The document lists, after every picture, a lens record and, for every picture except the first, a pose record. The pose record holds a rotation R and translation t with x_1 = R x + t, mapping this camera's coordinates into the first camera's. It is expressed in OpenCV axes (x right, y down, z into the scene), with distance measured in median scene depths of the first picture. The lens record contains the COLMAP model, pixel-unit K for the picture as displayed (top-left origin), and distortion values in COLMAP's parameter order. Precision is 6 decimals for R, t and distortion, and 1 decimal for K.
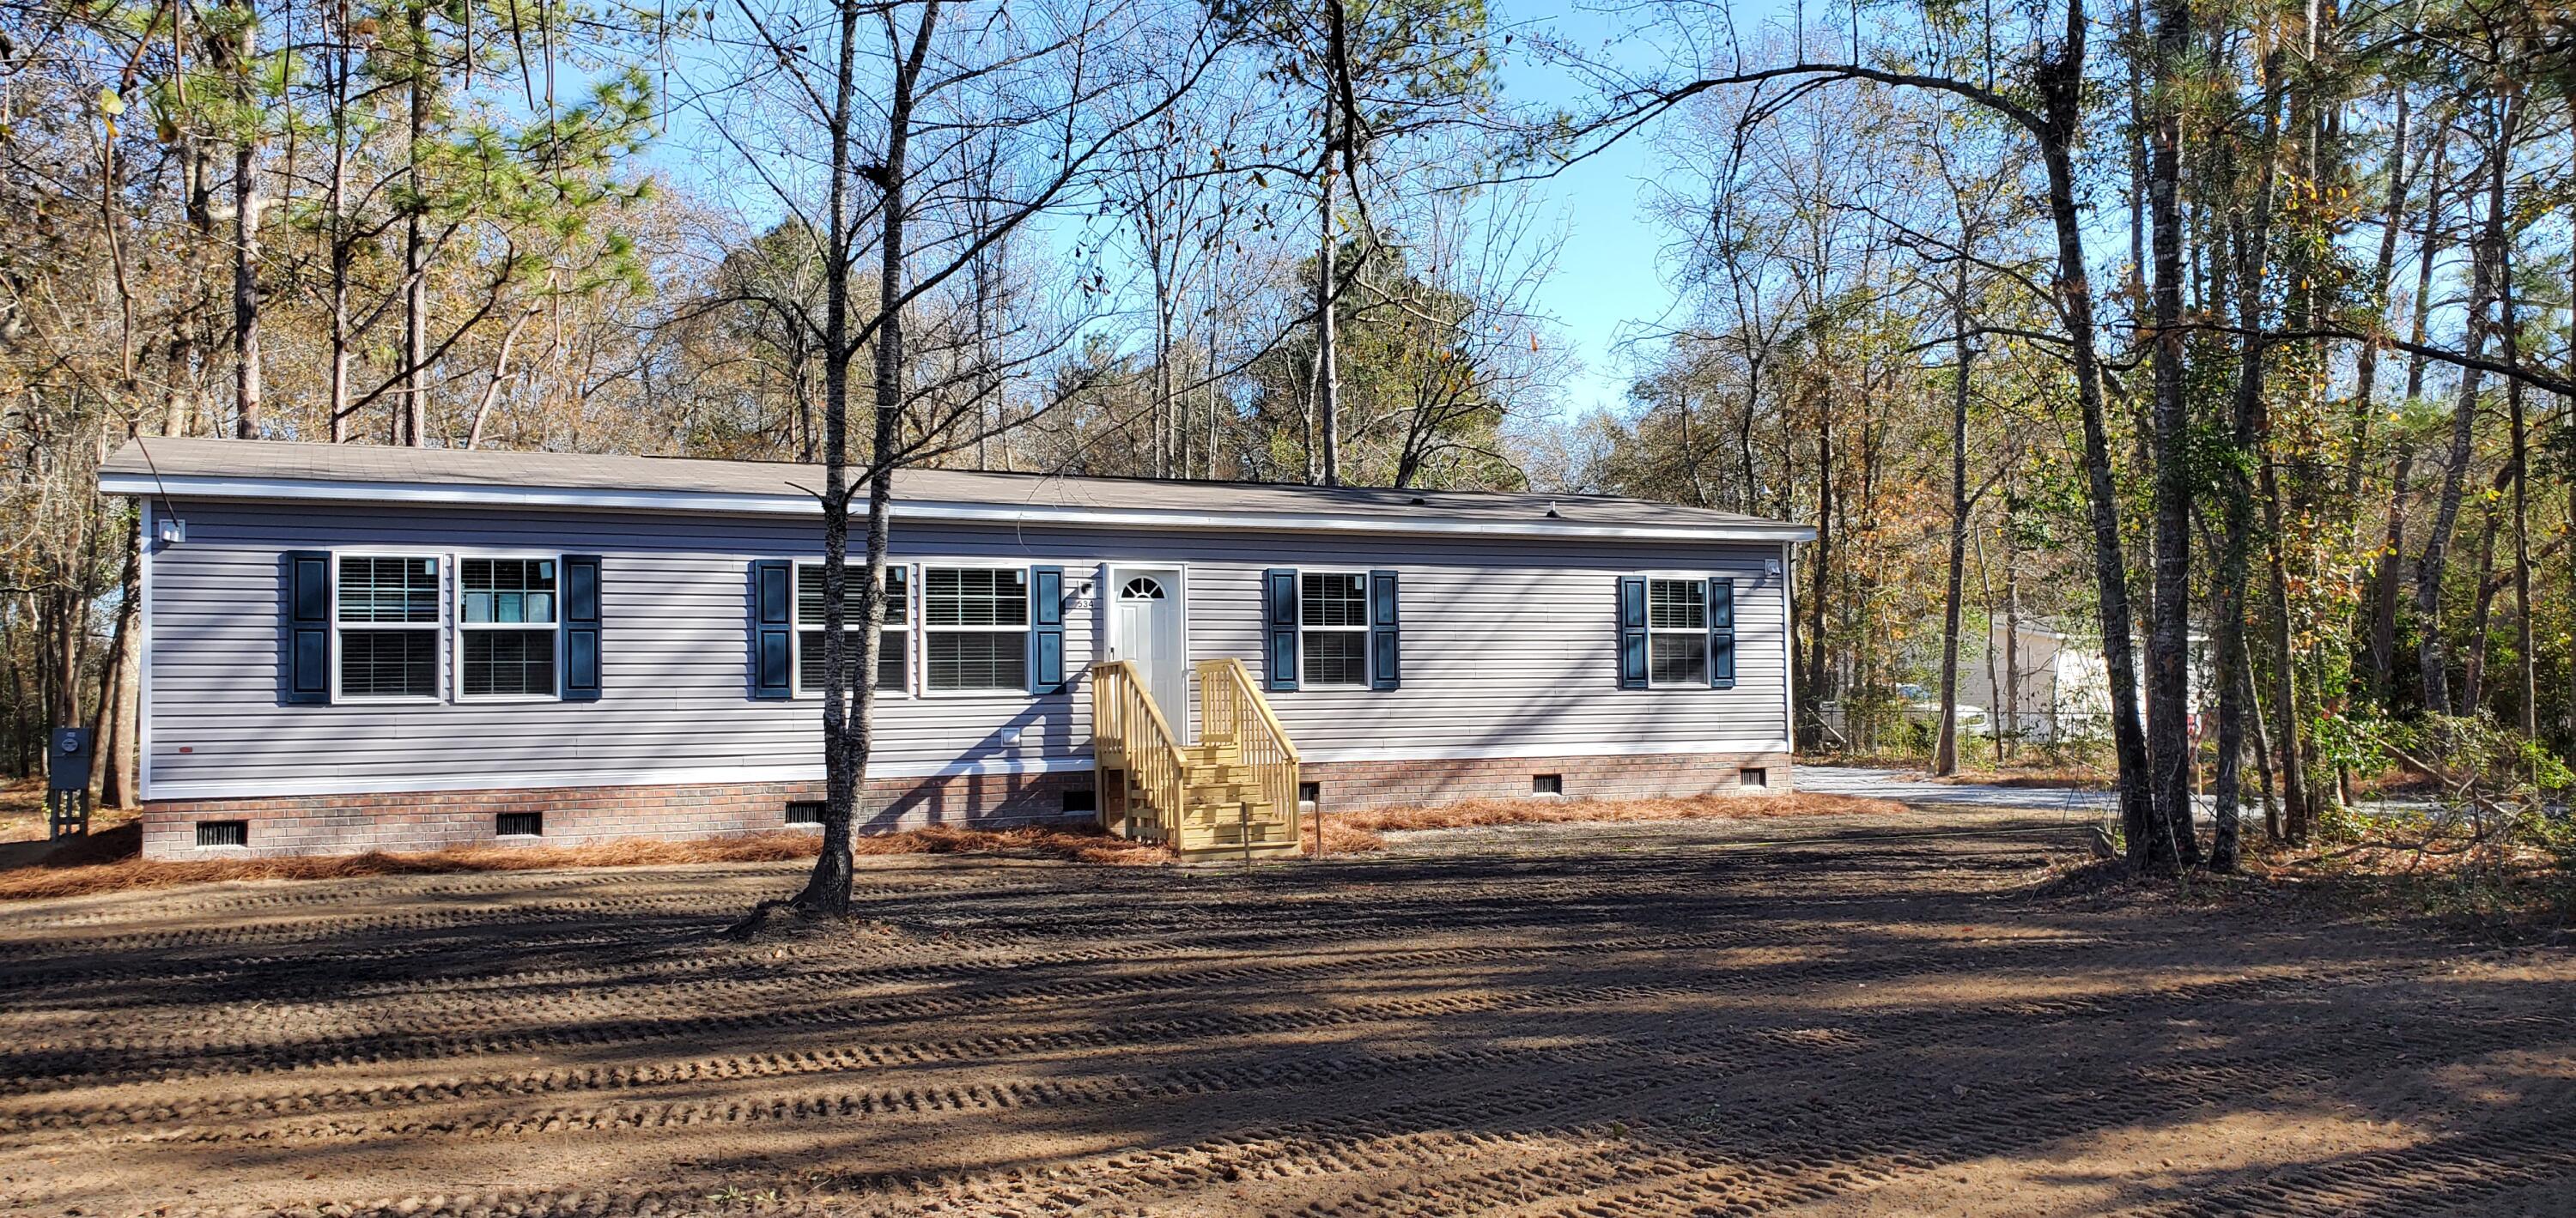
lens RADIAL K [[2014.2, 0, 1288.0], [0, 2014.2, 609.0], [0, 0, 1]] dist [0.179438, -0.603279]
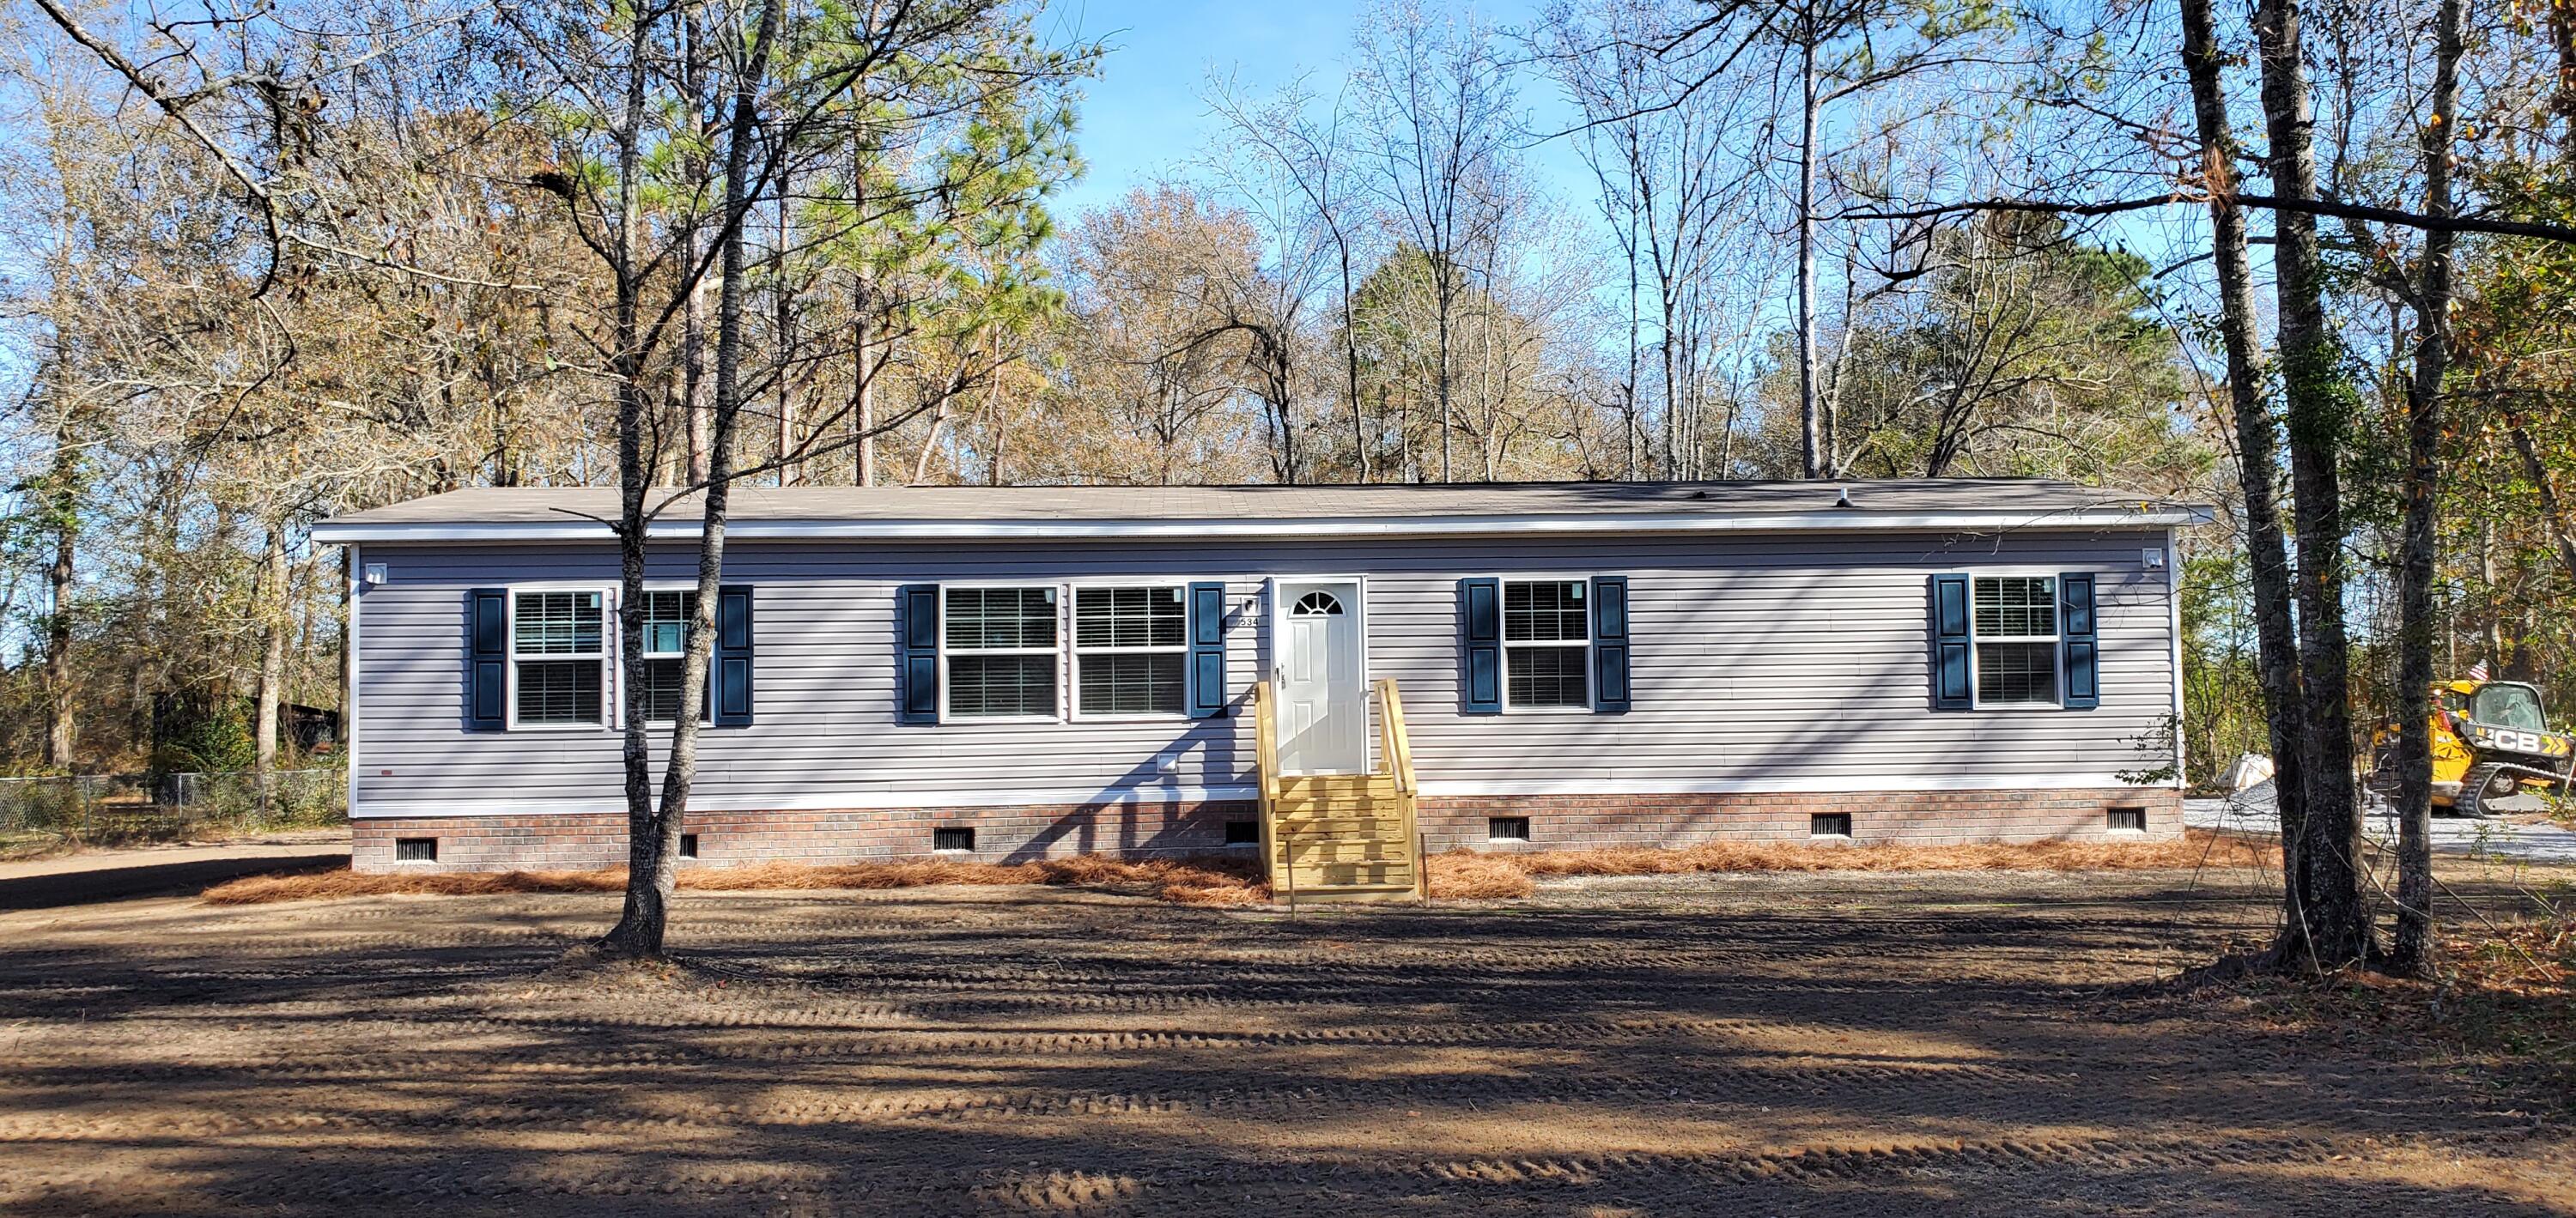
lens RADIAL K [[2014.2, 0, 1288.0], [0, 2014.2, 609.0], [0, 0, 1]] dist [0.179438, -0.603279]
pose [[0.916241, -0.022643, -0.399988, 0.294509], [0.019593, 0.999739, -0.011713, 0.002836], [0.400149, 0.002895, 0.916446, 0.151244]]
